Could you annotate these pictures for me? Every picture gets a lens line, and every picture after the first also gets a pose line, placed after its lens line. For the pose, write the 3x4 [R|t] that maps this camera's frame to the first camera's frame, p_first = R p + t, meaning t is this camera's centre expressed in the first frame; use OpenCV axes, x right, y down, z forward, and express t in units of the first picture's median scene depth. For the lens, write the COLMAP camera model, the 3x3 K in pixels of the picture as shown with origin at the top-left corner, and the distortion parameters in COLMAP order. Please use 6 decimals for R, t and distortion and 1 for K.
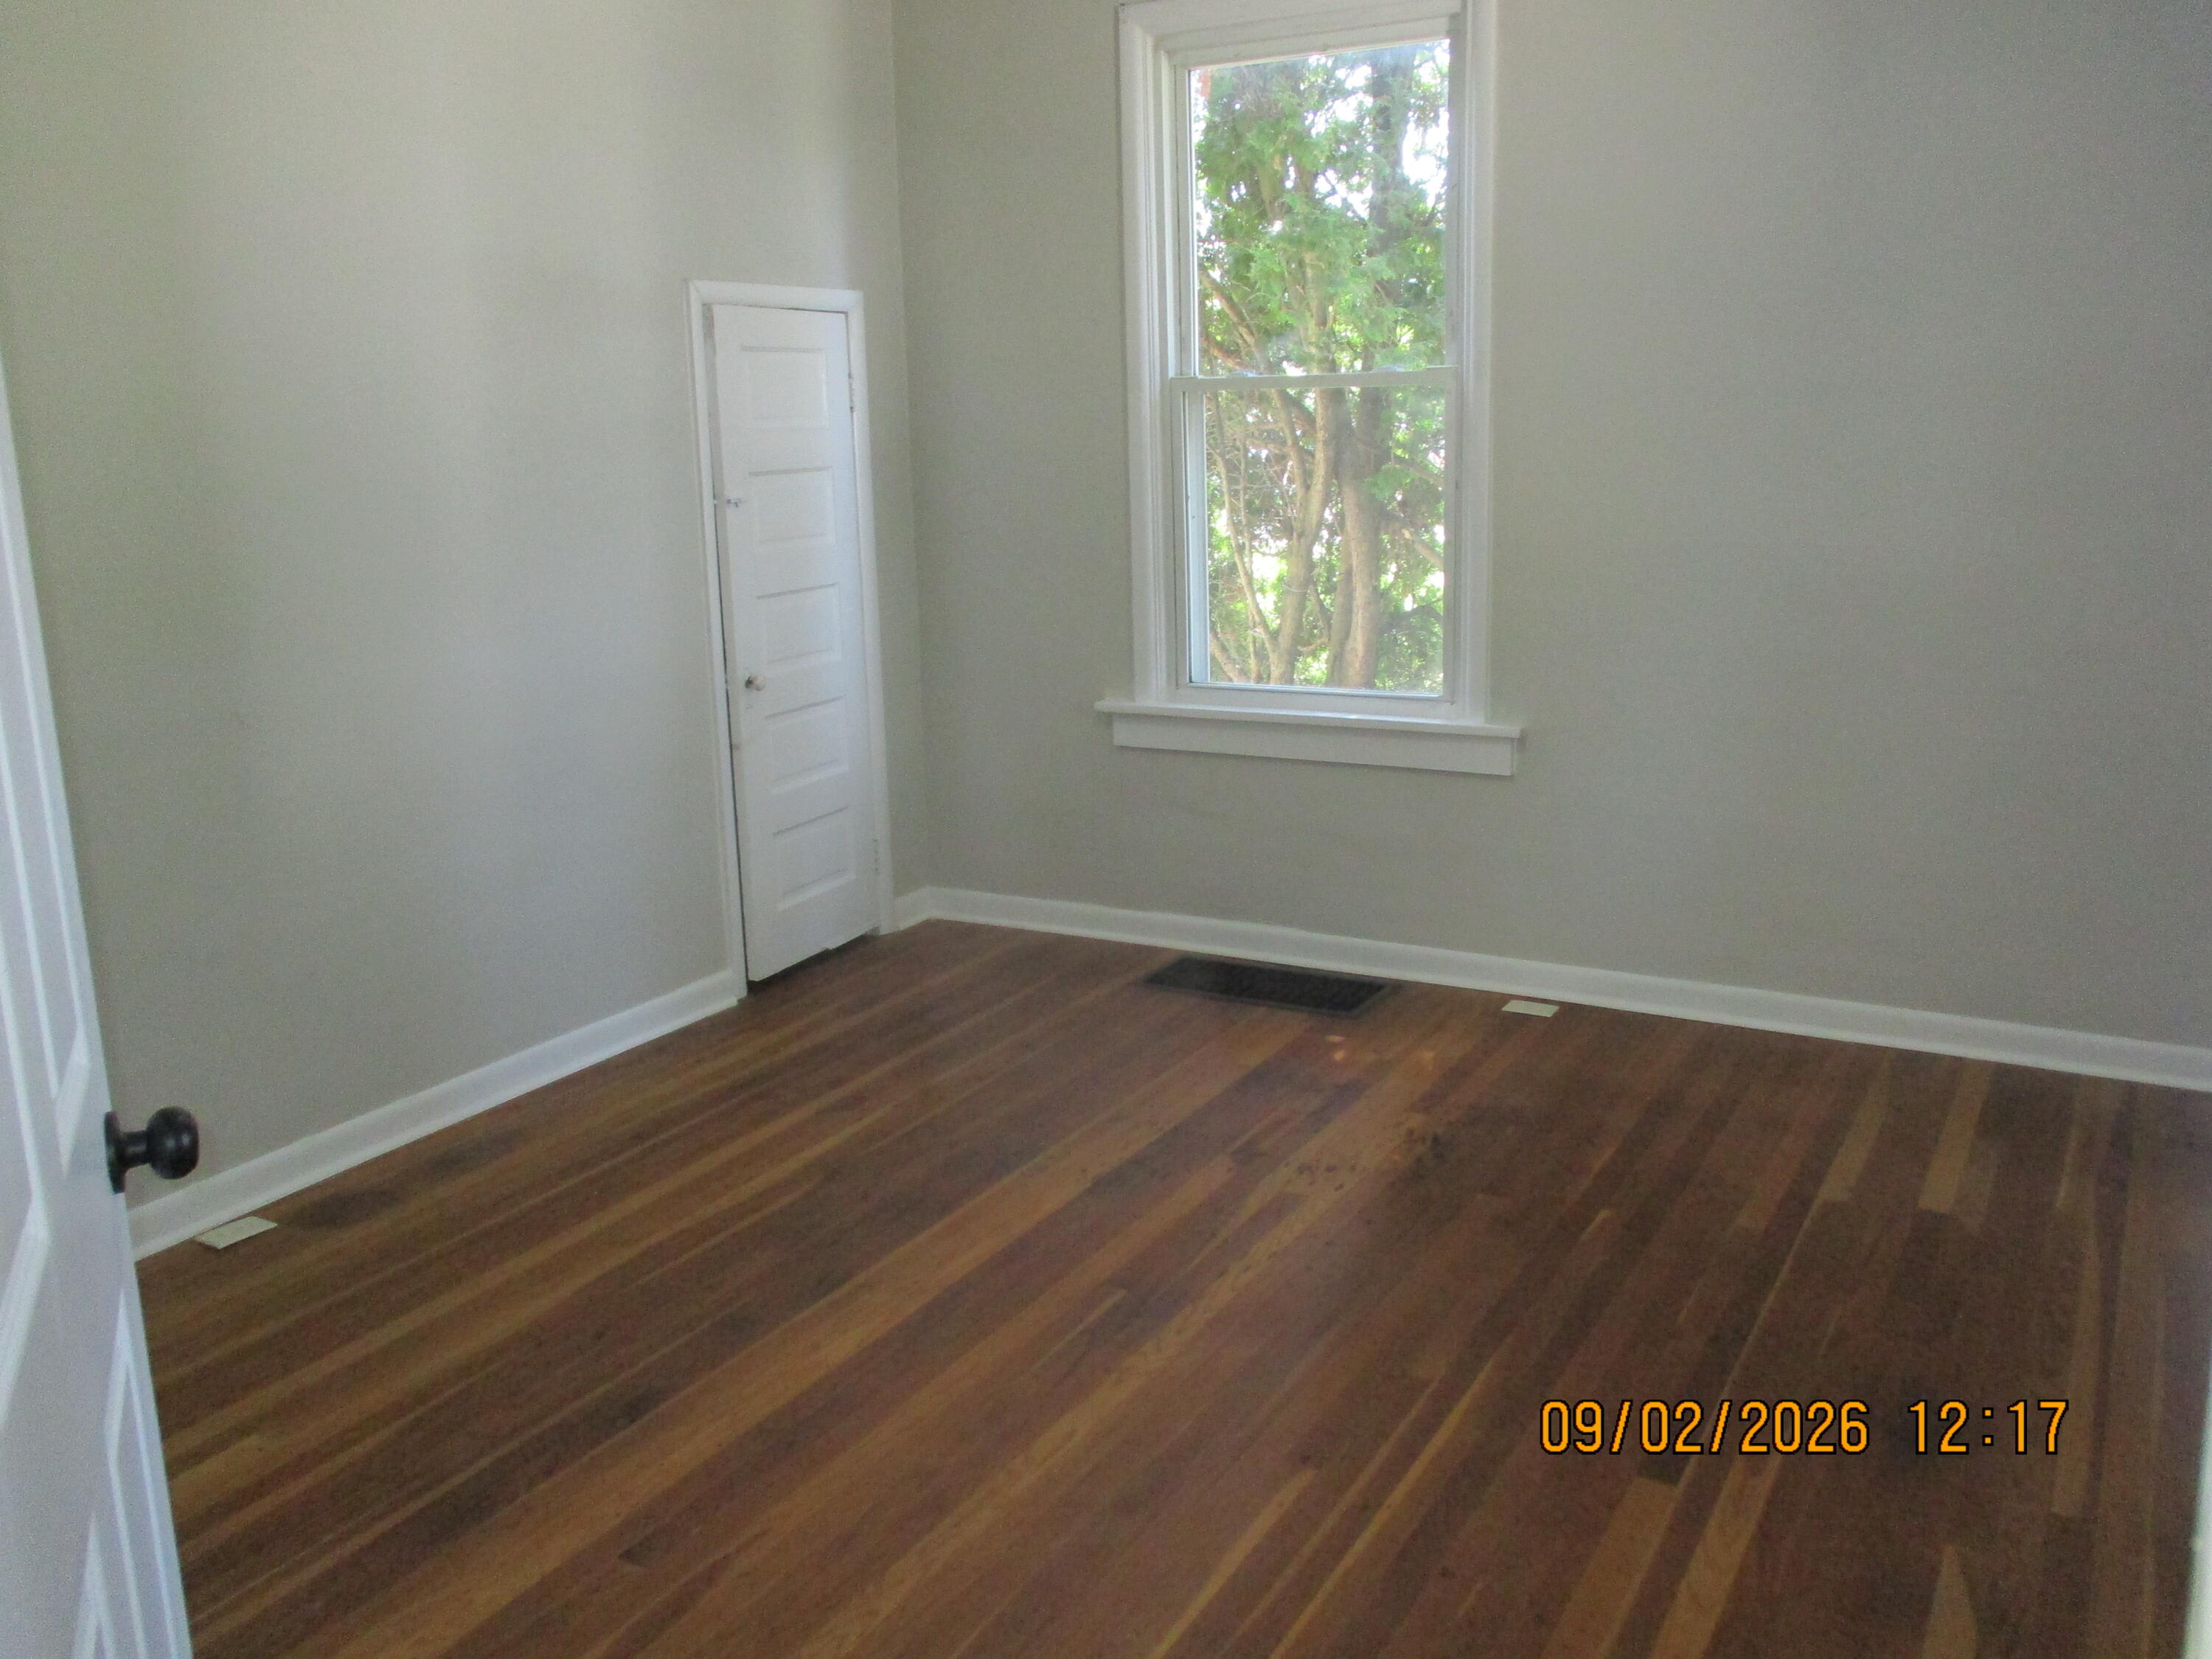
lens RADIAL K [[1840.8, 0, 1116.5], [0, 1840.8, 820.6], [0, 0, 1]] dist [-0.025750, 0.012385]
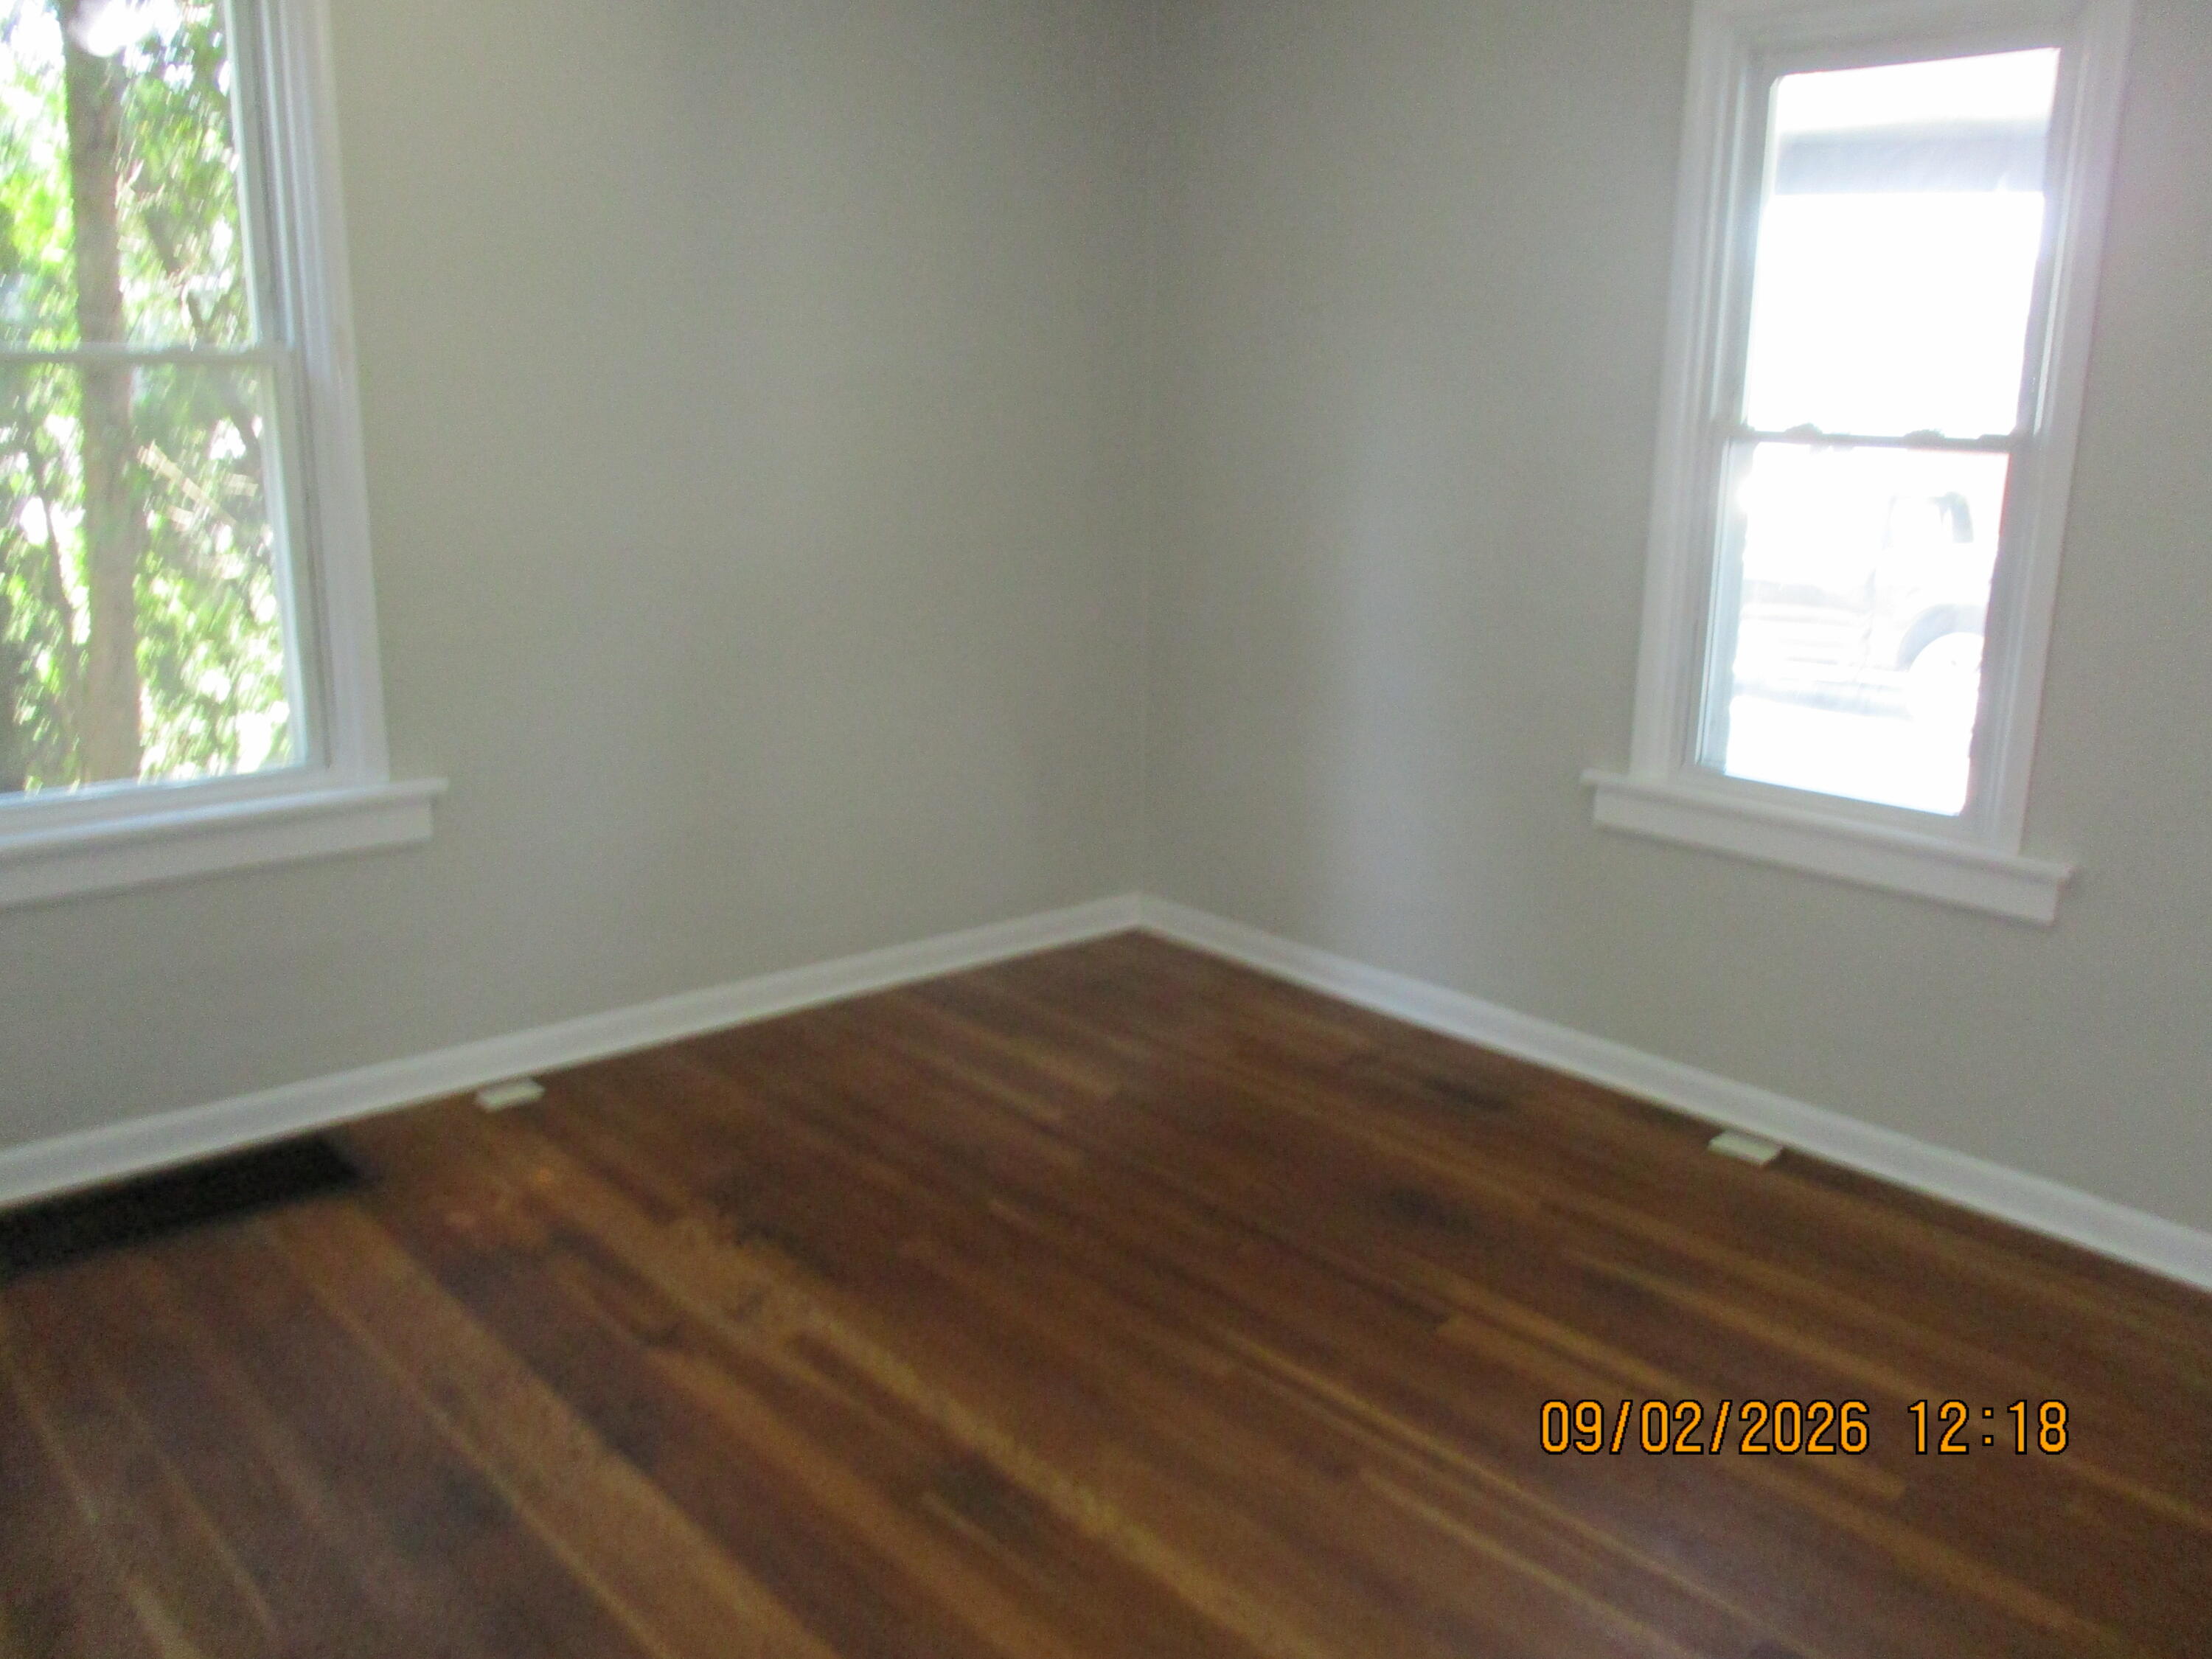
lens RADIAL K [[1840.8, 0, 1116.4], [0, 1840.8, 839.7], [0, 0, 1]] dist [-0.025750, 0.012385]
pose [[0.285237, -0.203760, 0.936548, -0.583698], [0.160345, 0.973515, 0.162967, -0.133527], [-0.944949, 0.103687, 0.310354, 0.527866]]
